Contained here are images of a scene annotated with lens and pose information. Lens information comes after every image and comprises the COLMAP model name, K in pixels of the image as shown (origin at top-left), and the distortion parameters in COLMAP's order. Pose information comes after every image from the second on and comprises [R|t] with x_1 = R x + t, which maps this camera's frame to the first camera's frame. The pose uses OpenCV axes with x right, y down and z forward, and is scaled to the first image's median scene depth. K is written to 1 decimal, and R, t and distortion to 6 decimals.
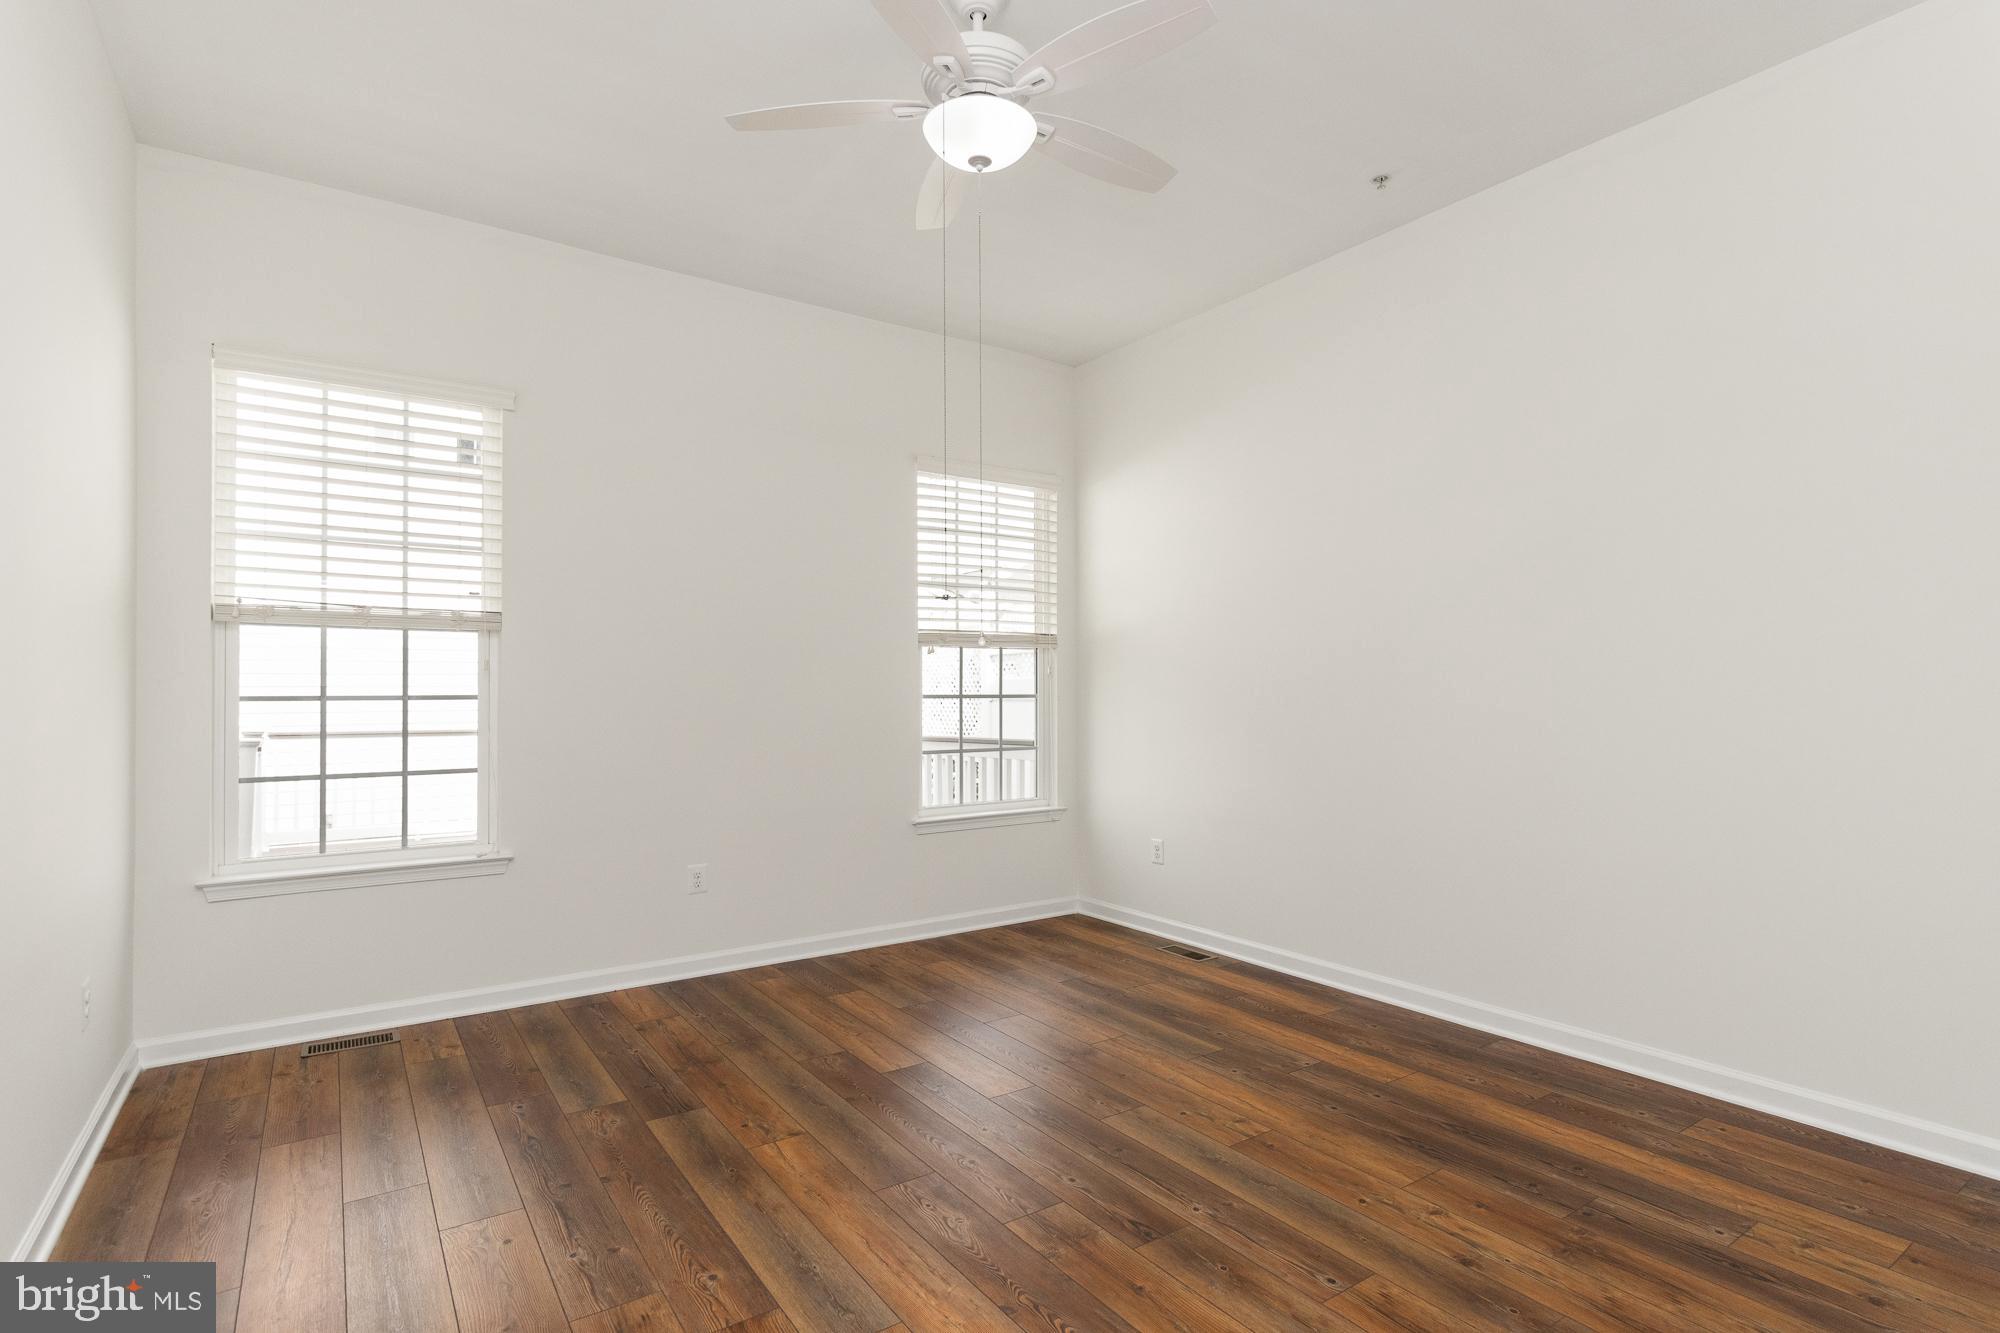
lens RADIAL K [[997.9, 0, 1015.4], [0, 997.9, 676.8], [0, 0, 1]] dist [-0.004705, -0.000912]
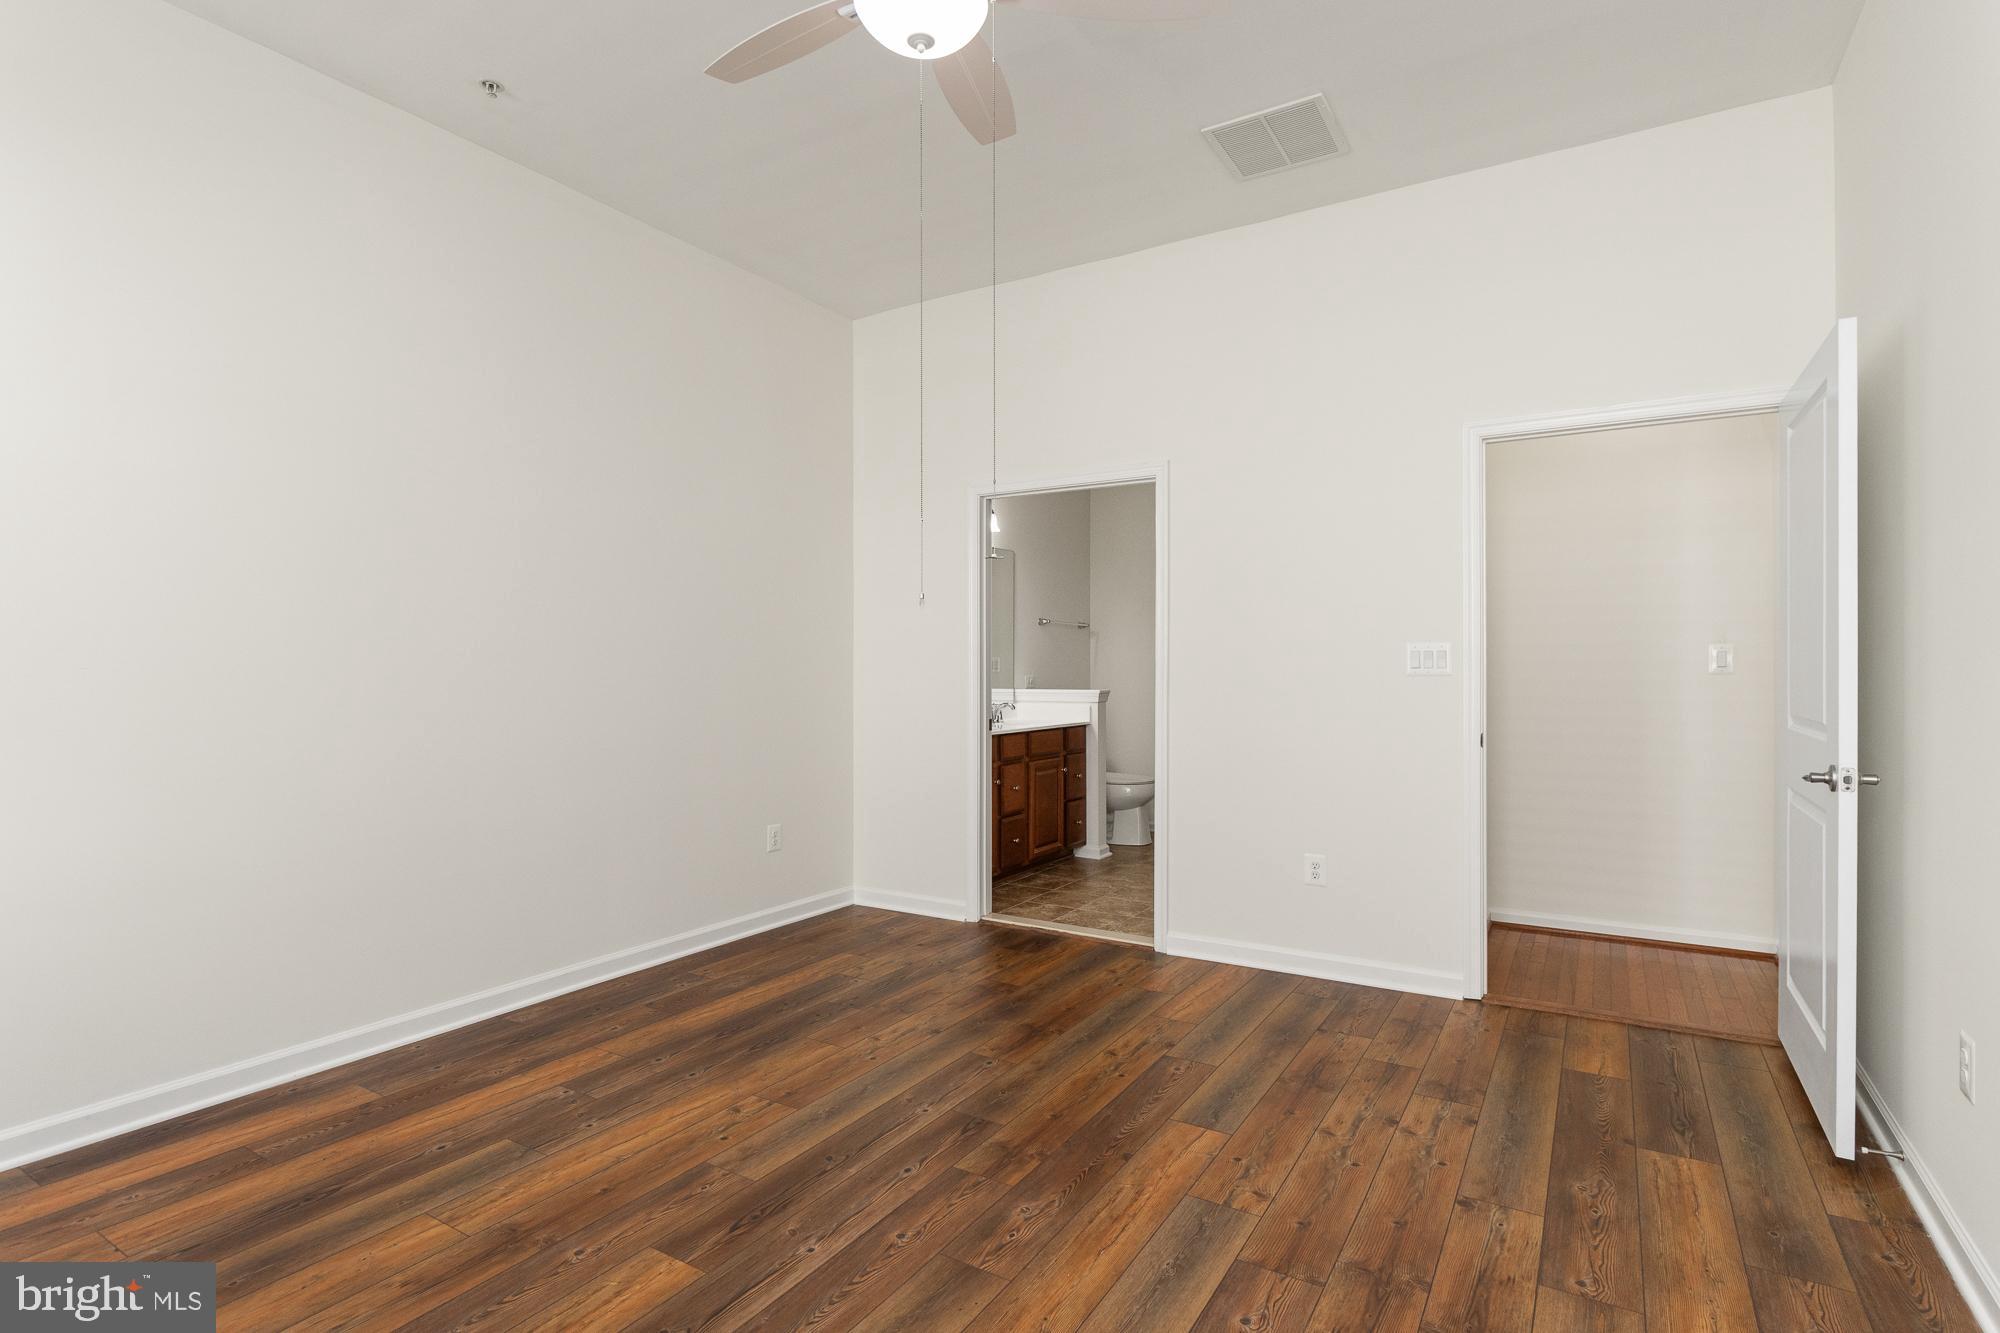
lens RADIAL K [[997.9, 0, 1014.8], [0, 997.9, 665.3], [0, 0, 1]] dist [-0.004705, -0.000912]
pose [[-0.415241, 0.005291, 0.909696, -0.797736], [-0.007566, 0.999928, -0.009270, 0.025192], [-0.909680, -0.010732, -0.415172, 1.213692]]
